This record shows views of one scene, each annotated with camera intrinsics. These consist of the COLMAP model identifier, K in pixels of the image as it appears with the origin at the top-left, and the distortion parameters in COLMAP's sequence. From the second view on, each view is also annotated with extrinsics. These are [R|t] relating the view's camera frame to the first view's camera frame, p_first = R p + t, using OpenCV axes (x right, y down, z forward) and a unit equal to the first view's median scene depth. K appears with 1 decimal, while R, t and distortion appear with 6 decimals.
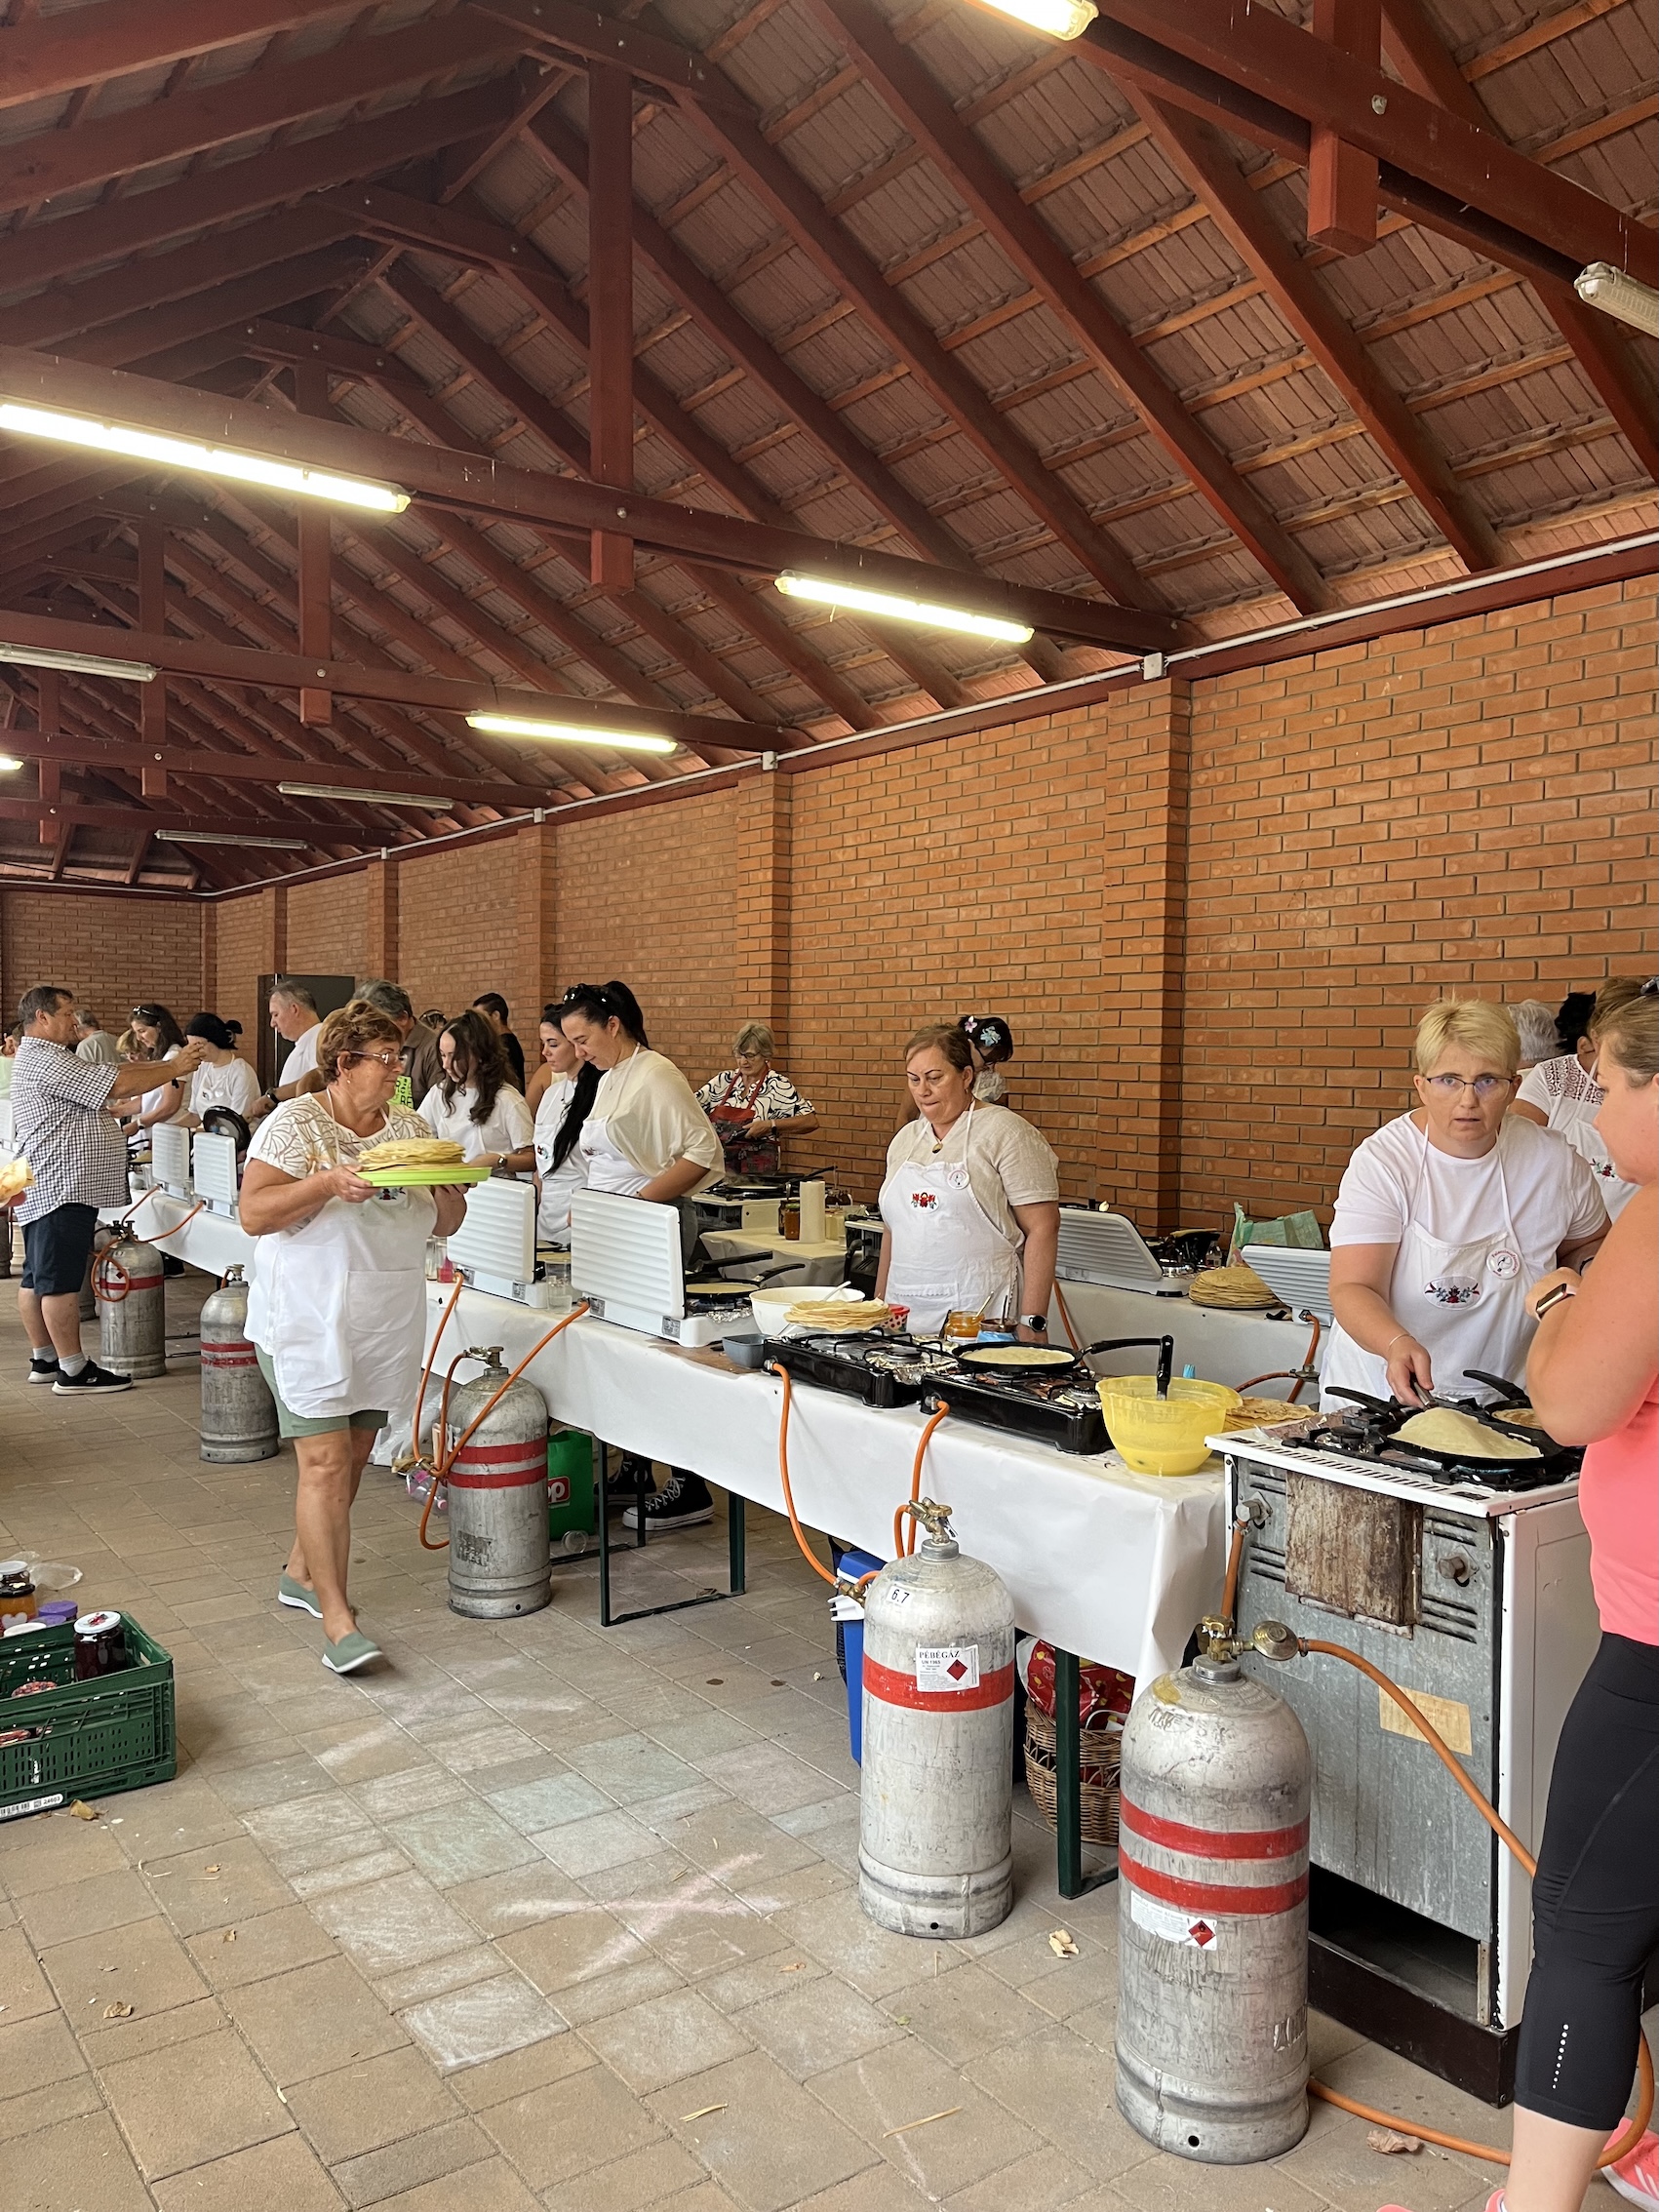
lens RADIAL K [[1665.8, 0, 830.8], [0, 1665.8, 1106.5], [0, 0, 1]] dist [-0.007407, -0.001605]
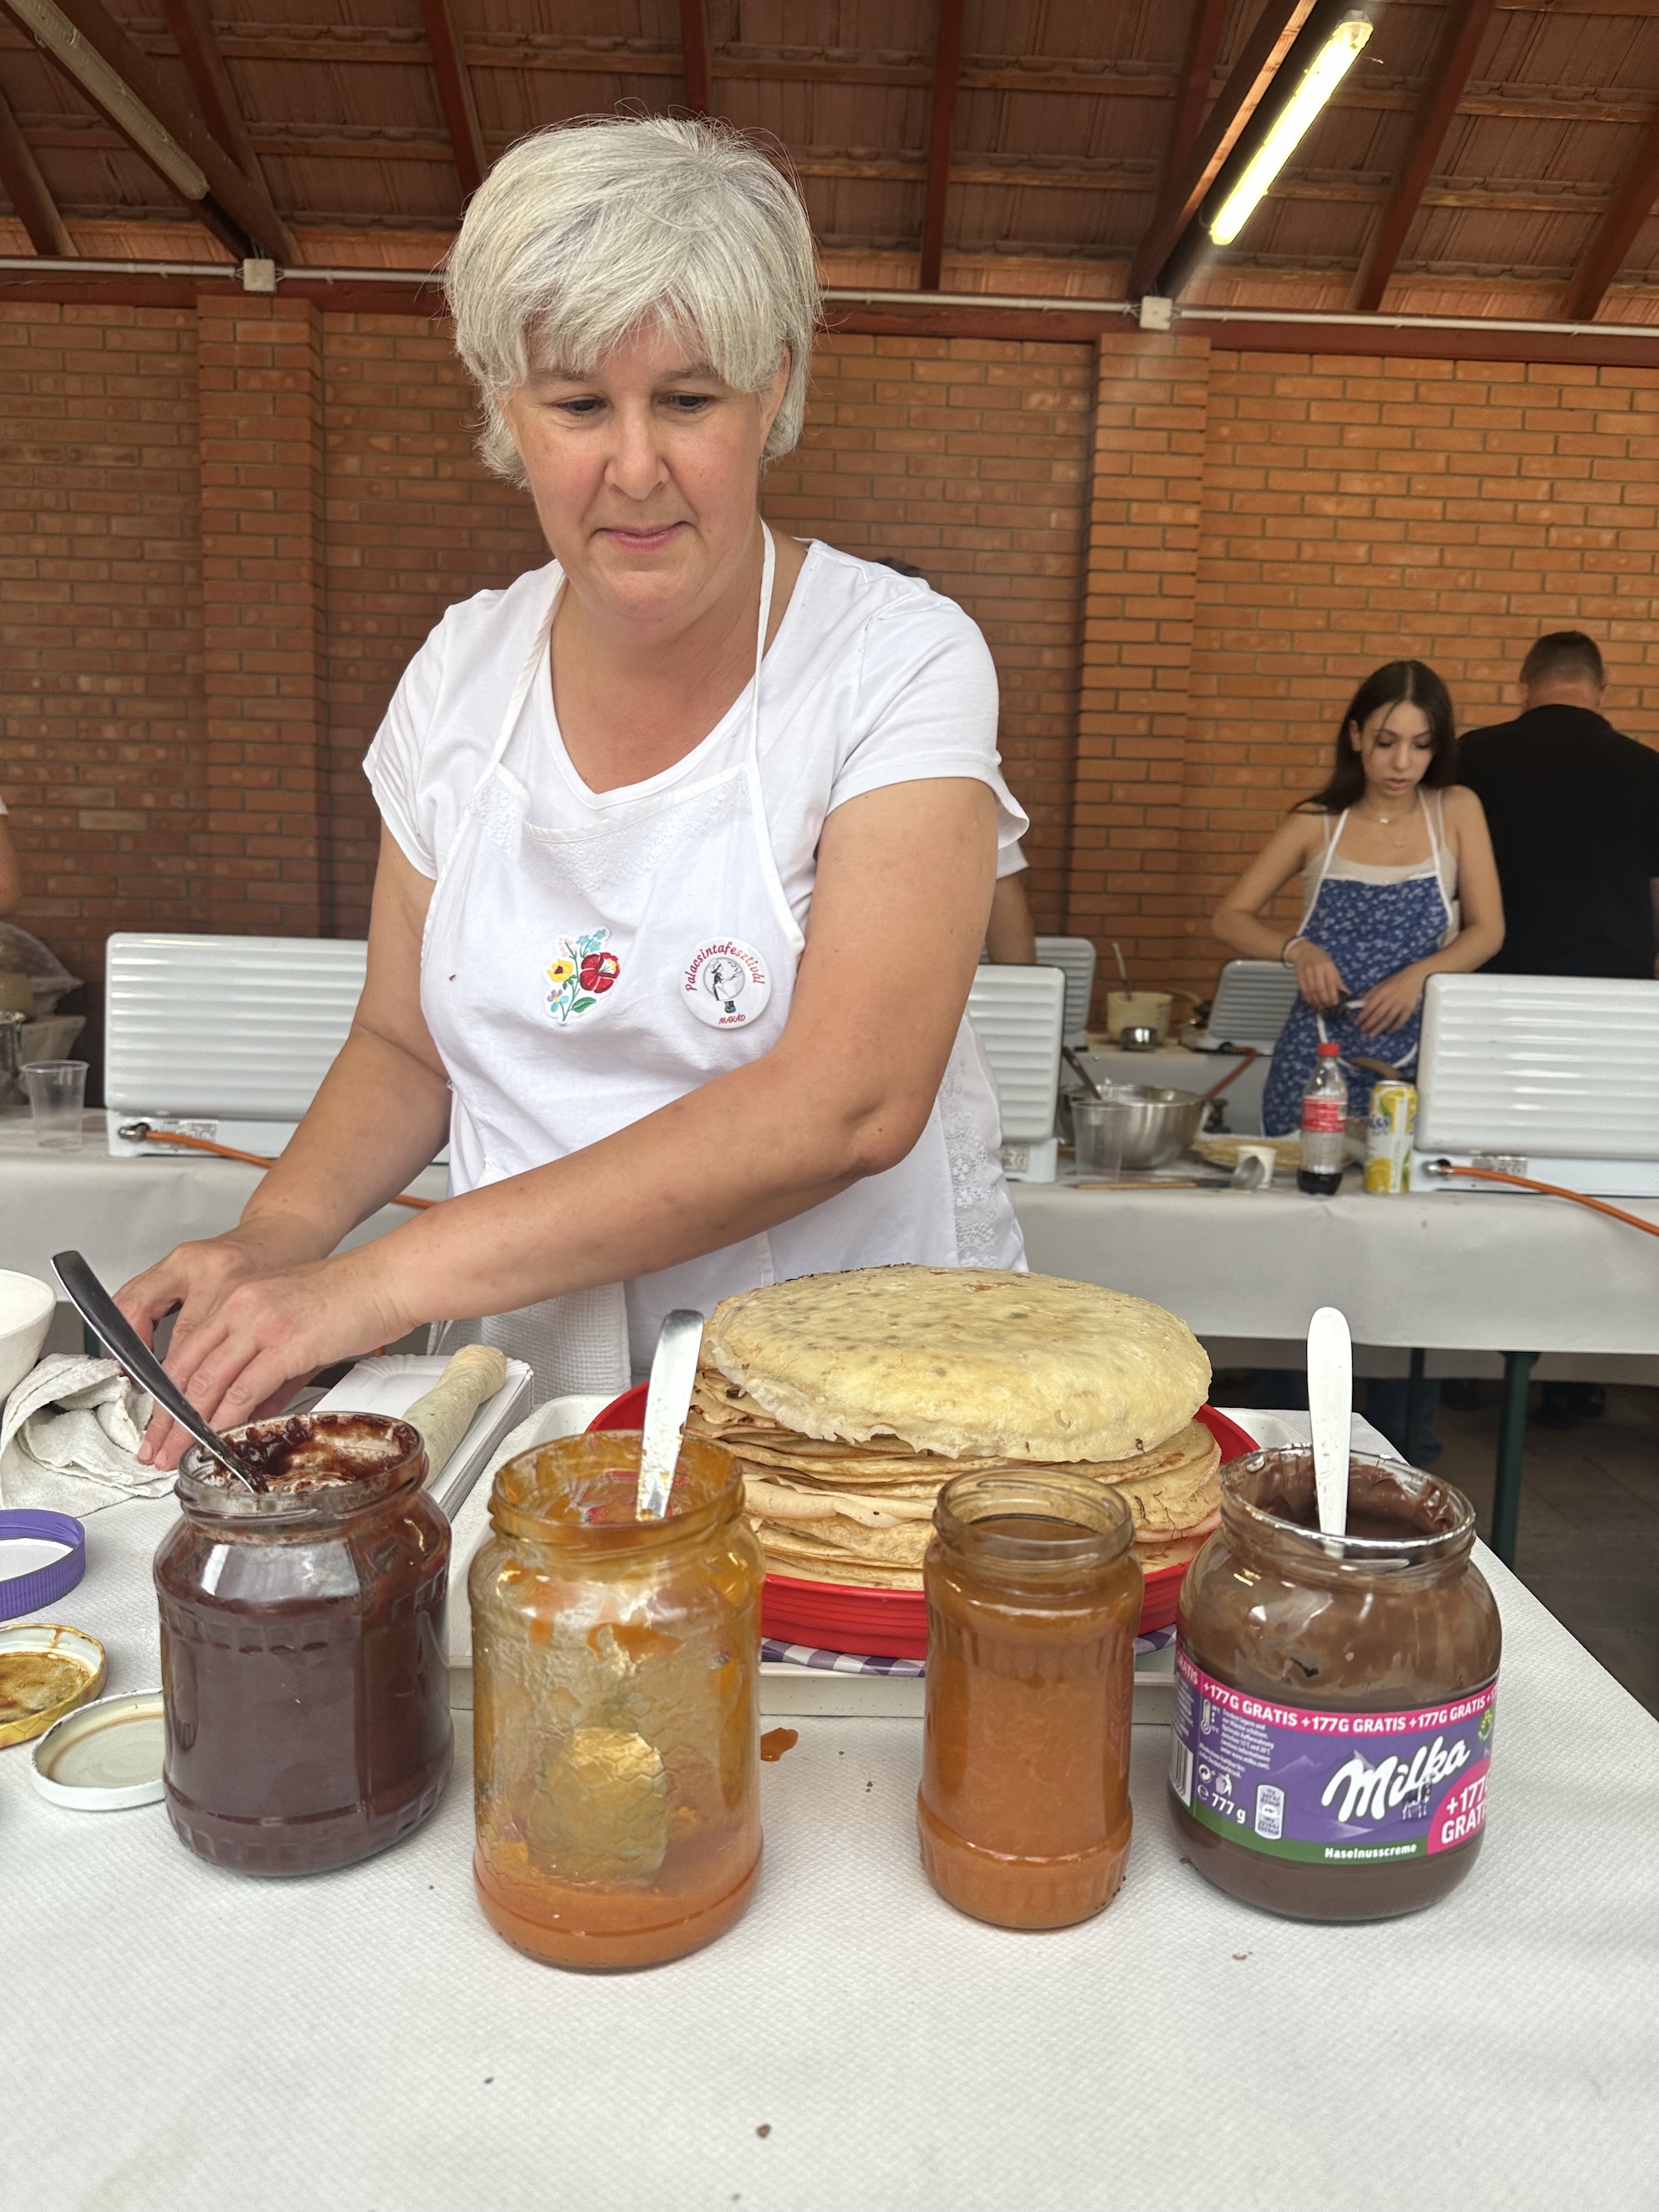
lens RADIAL K [[1573.0, 0, 829.6], [0, 1573.0, 1105.7], [0, 0, 1]] dist [-0.008193, -0.002257]
pose [[0.574925, -0.131912, 0.807503, -0.520194], [0.000238, 0.986945, 0.161057, -0.016617], [-0.818206, -0.092404, 0.567451, 0.658711]]
